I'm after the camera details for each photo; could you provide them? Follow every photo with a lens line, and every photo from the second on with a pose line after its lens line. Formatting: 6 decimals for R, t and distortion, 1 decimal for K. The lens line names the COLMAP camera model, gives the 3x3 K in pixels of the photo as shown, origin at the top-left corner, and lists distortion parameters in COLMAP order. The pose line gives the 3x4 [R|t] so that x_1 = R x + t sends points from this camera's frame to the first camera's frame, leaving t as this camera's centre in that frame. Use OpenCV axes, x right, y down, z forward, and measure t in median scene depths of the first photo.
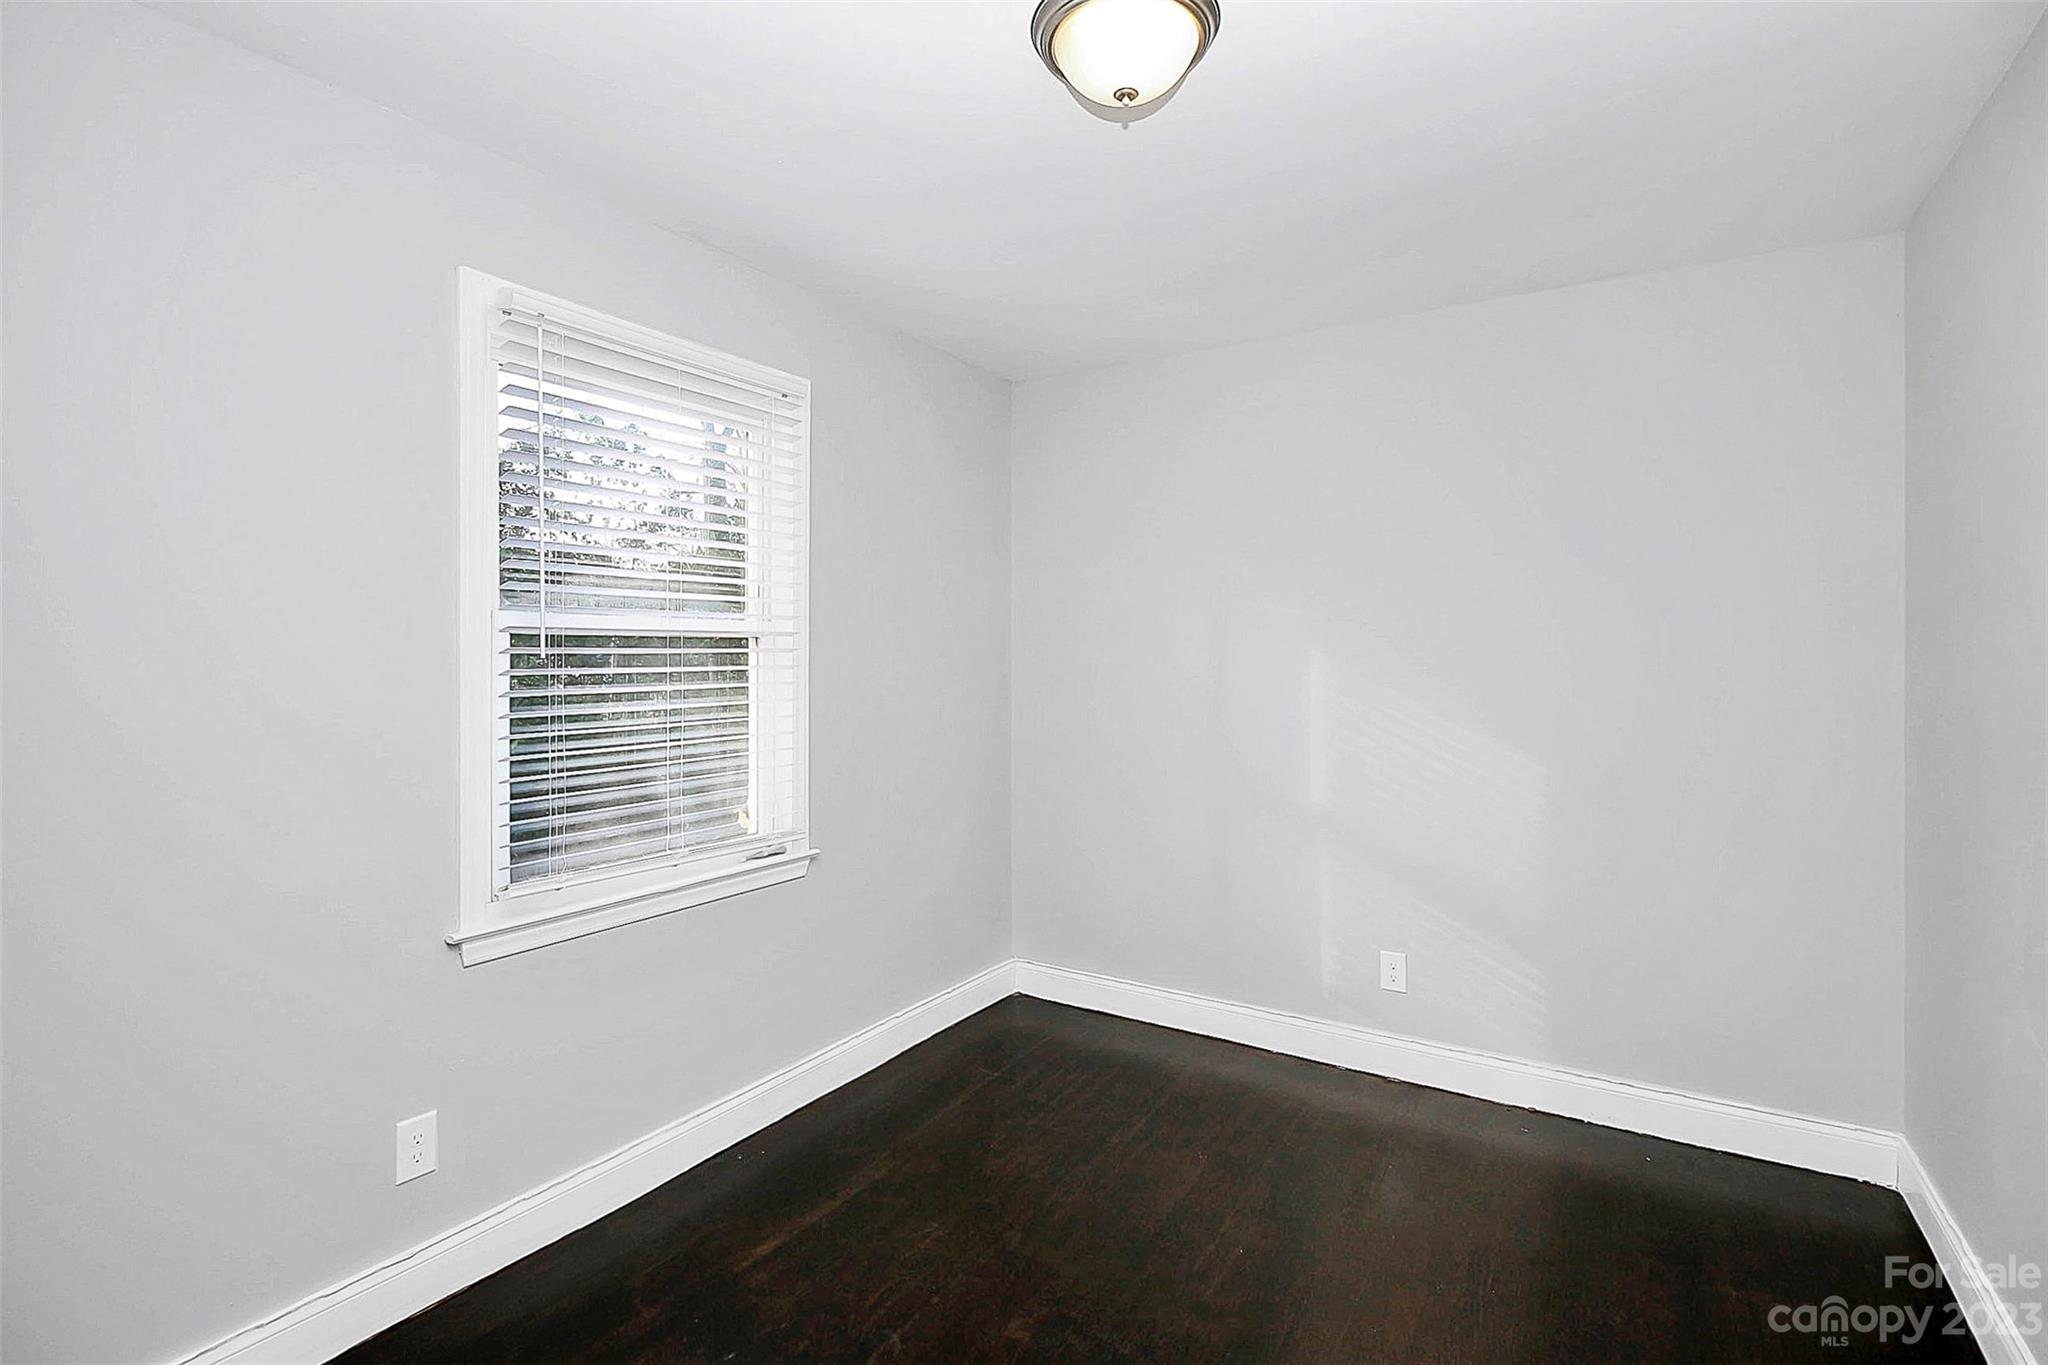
lens RADIAL K [[940.1, 0, 1017.9], [0, 940.1, 661.8], [0, 0, 1]] dist [0.000252, -0.009045]
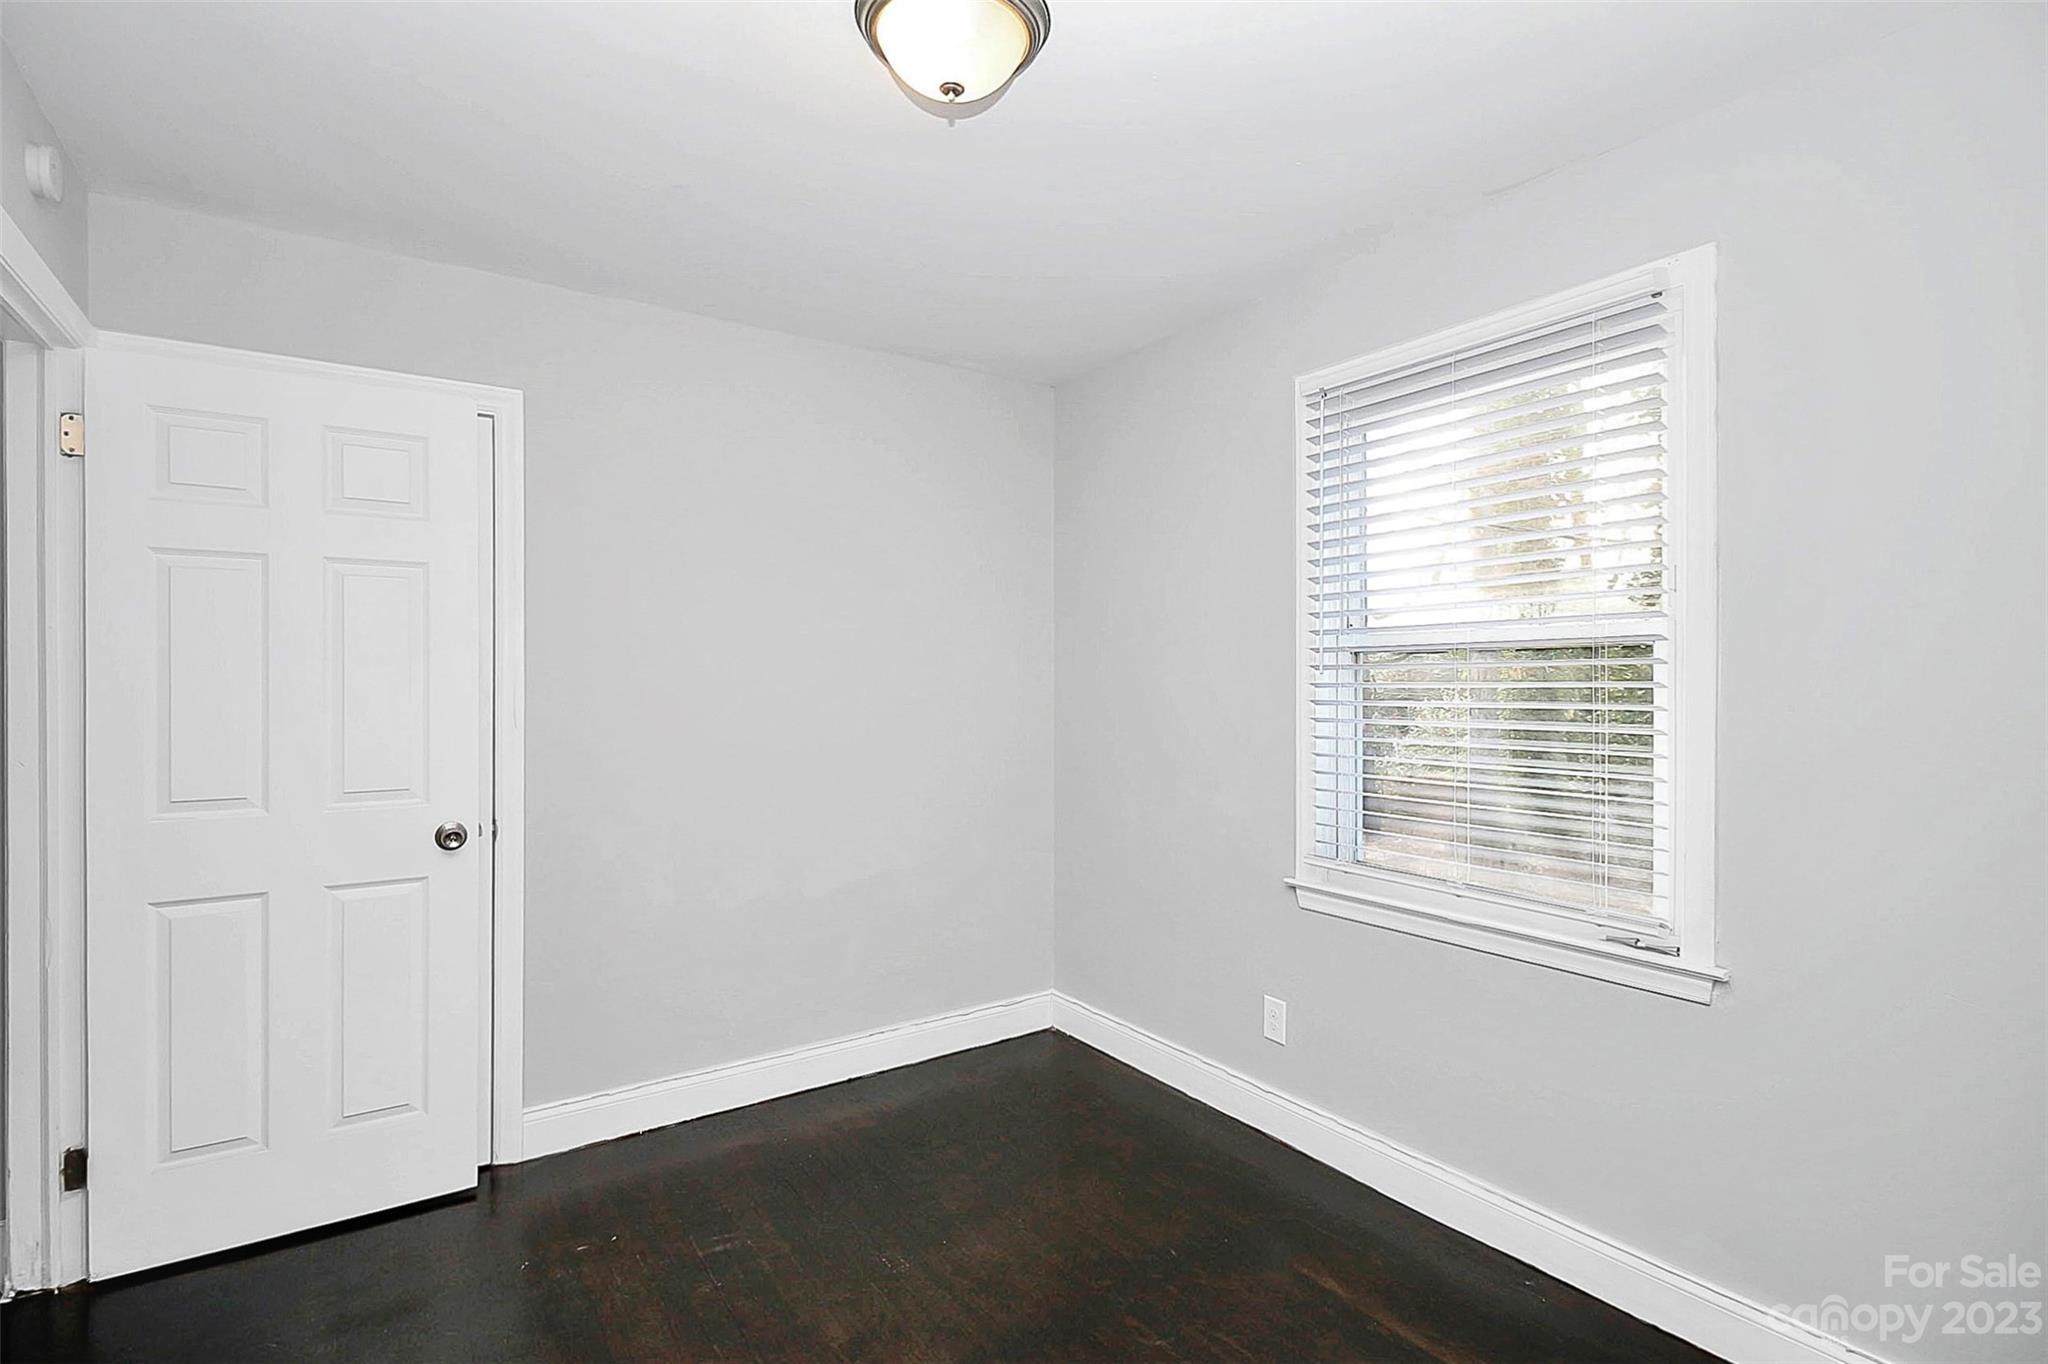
lens RADIAL K [[973.5, 0, 1030.0], [0, 973.5, 665.6], [0, 0, 1]] dist [-0.009645, -0.000595]
pose [[-0.364799, 0.006832, -0.931061, 0.637396], [0.011992, 0.999925, 0.002639, -0.019070], [0.931009, -0.010203, -0.364853, 0.889017]]
